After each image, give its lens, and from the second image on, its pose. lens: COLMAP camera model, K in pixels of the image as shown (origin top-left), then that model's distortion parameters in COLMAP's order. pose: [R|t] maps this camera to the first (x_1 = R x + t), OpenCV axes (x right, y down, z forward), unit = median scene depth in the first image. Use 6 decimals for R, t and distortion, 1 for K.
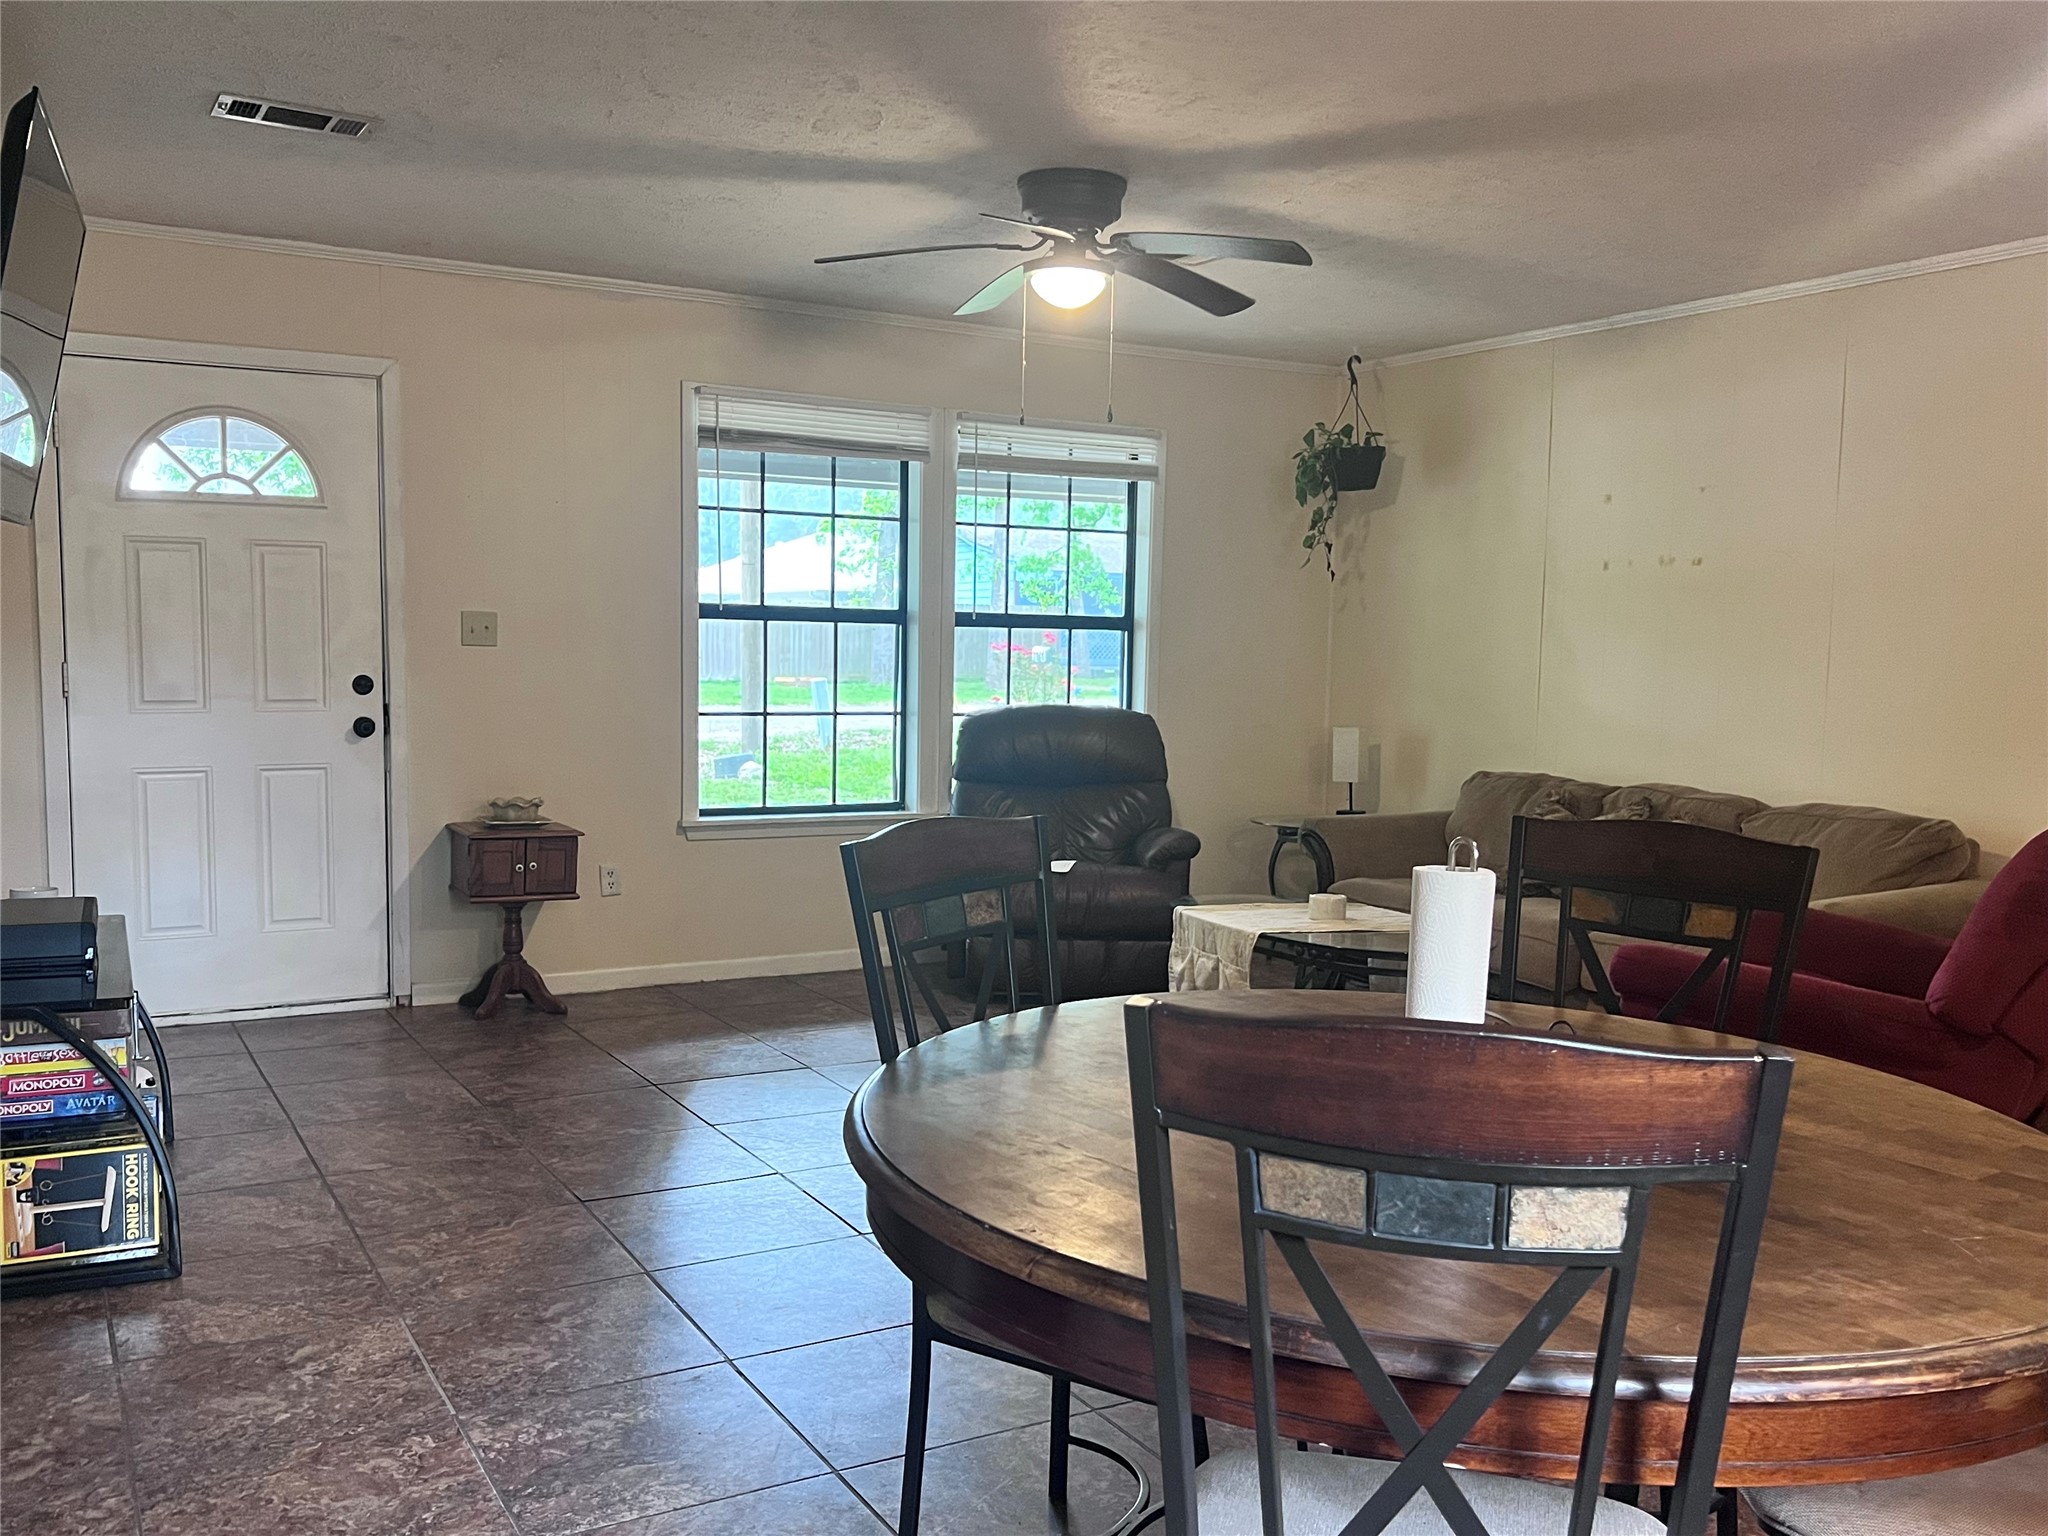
lens RADIAL K [[1772.4, 0, 1028.4], [0, 1772.4, 770.2], [0, 0, 1]] dist [0.036689, -0.033299]
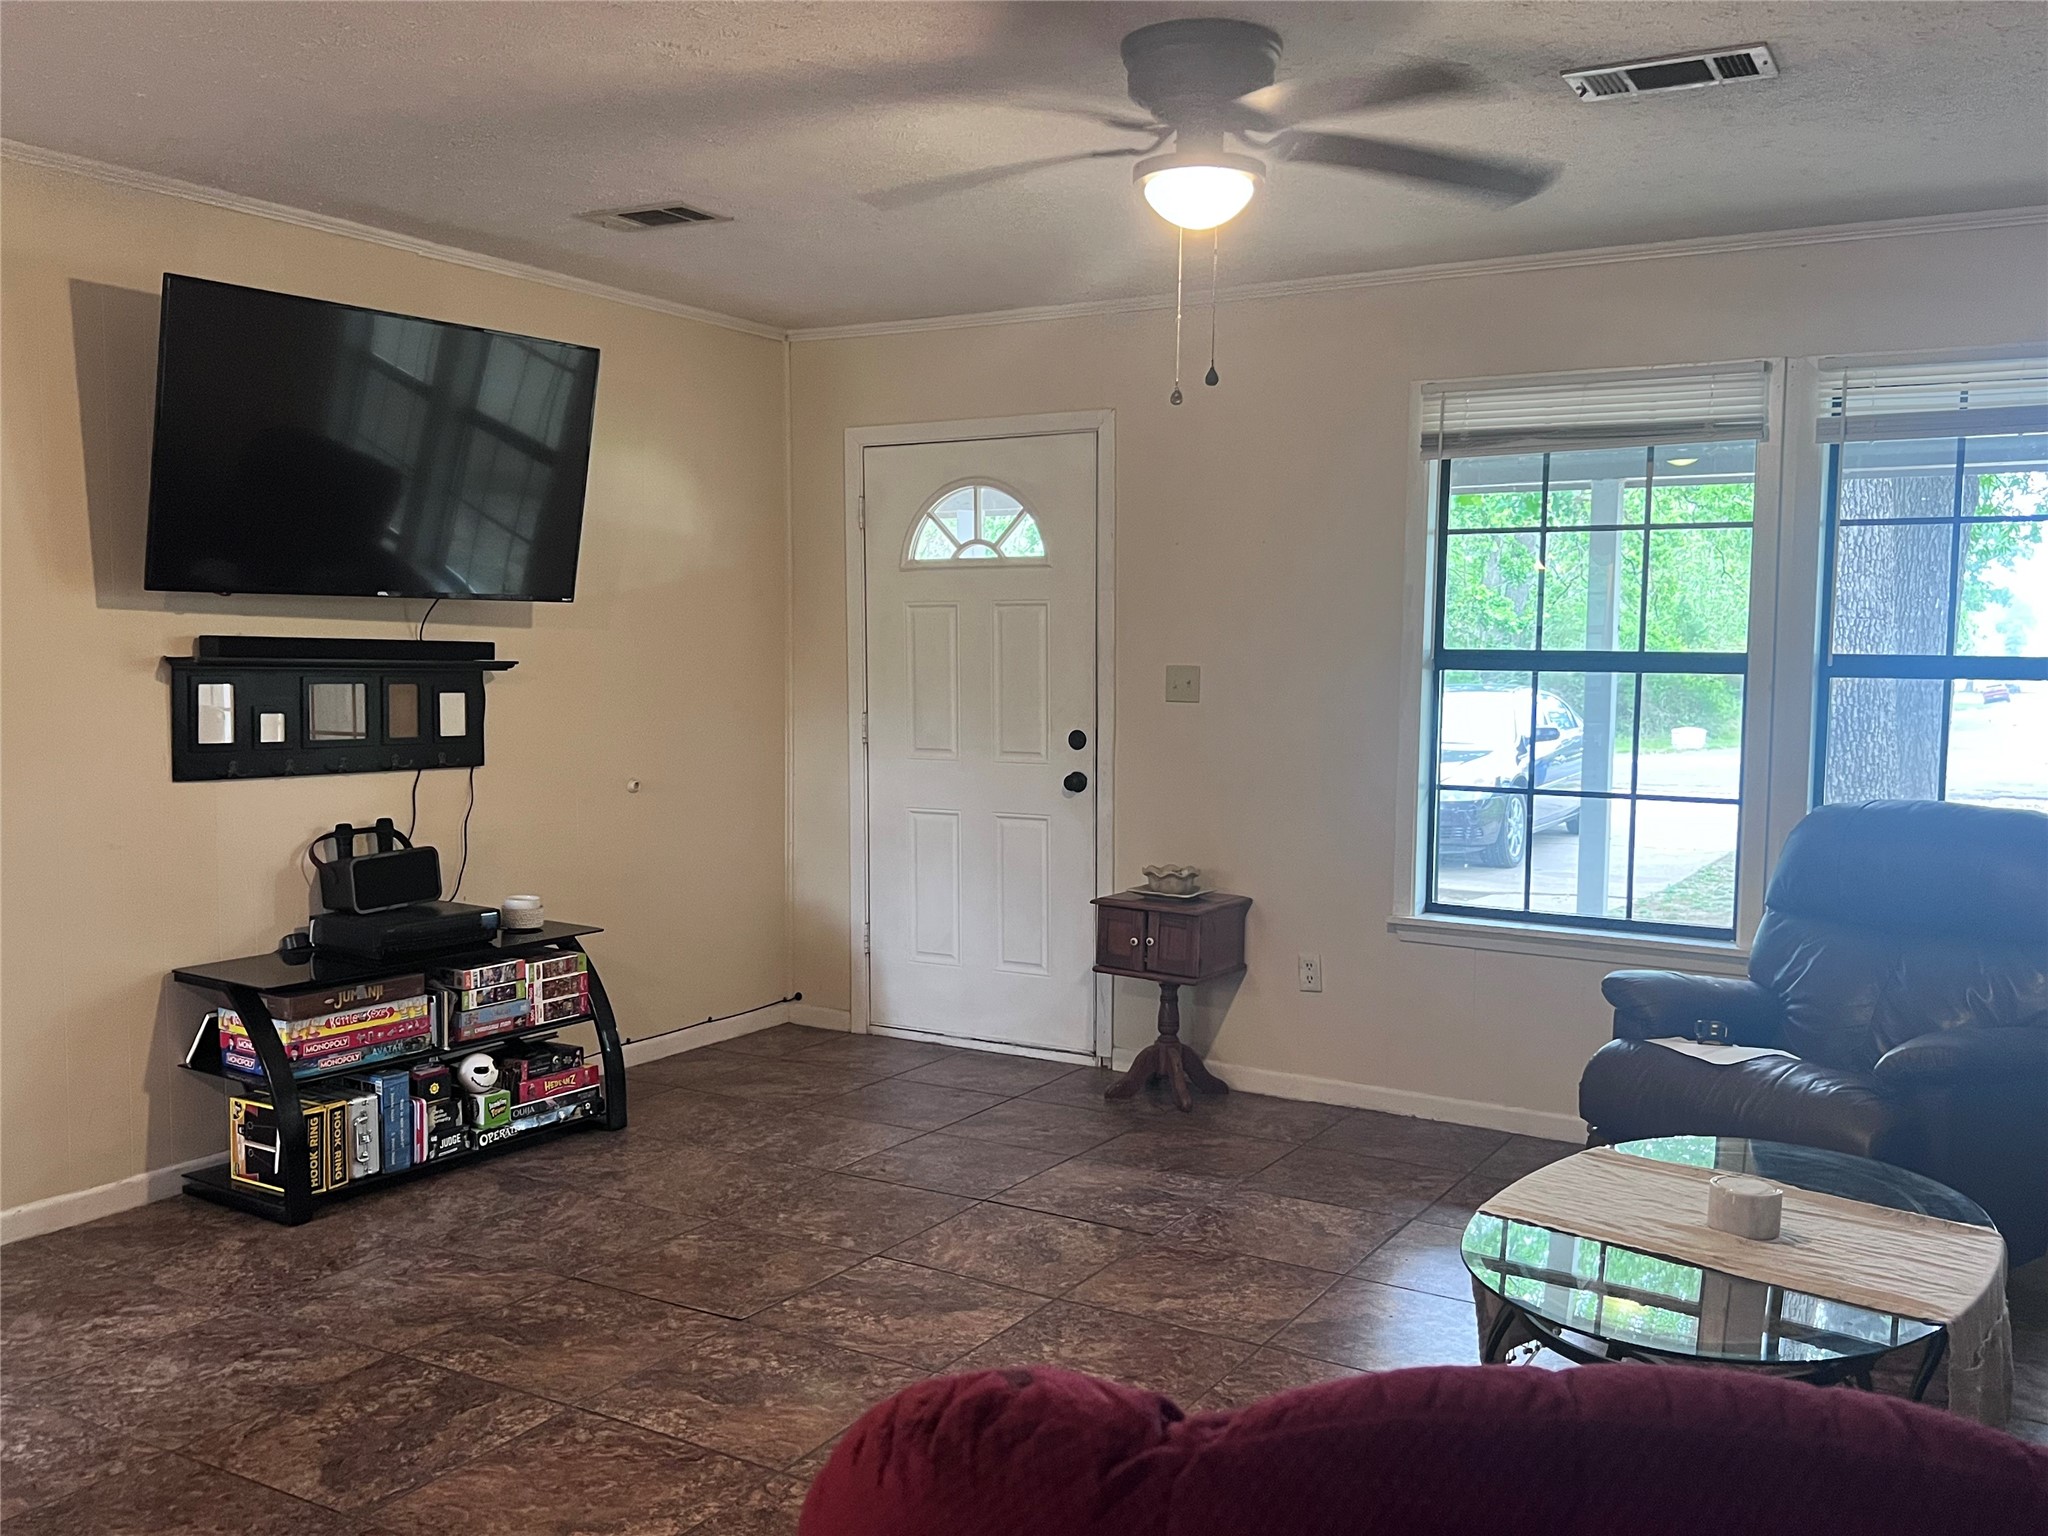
lens RADIAL K [[1772.4, 0, 1023.9], [0, 1772.4, 772.4], [0, 0, 1]] dist [0.036689, -0.033299]
pose [[0.489533, 0.047639, -0.870682, 0.477327], [-0.062037, 0.997879, 0.019719, -0.047133], [0.869775, 0.044362, 0.491450, 0.483807]]
